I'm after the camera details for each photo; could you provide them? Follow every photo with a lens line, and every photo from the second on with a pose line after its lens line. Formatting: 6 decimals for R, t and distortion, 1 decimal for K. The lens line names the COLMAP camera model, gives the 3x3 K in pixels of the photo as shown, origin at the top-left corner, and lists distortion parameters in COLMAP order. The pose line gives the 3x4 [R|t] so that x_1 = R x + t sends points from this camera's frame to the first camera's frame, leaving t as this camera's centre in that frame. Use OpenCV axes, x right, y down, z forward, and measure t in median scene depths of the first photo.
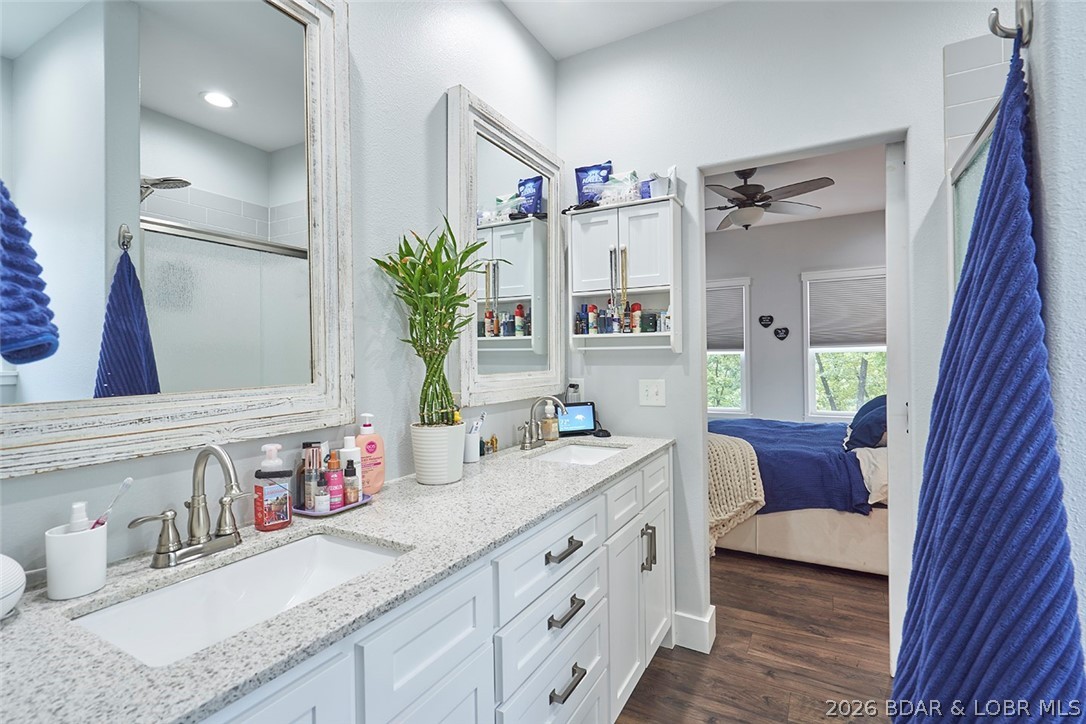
lens RADIAL K [[508.1, 0, 543.0], [0, 508.1, 362.0], [0, 0, 1]] dist [0.039223, -0.000018]
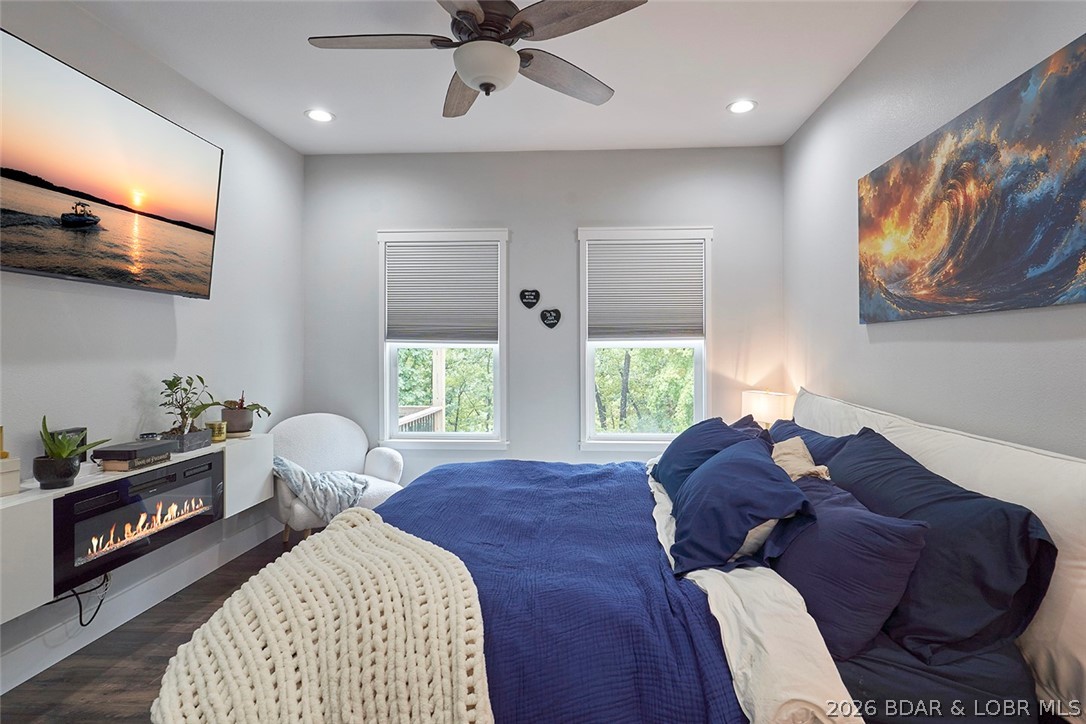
lens RADIAL K [[508.1, 0, 543.0], [0, 508.1, 362.0], [0, 0, 1]] dist [0.039223, -0.000018]
pose [[0.914890, 0.002942, 0.403692, 0.194940], [-0.008608, 0.999888, 0.012222, -0.007100], [-0.403611, -0.014657, 0.914813, 0.410493]]
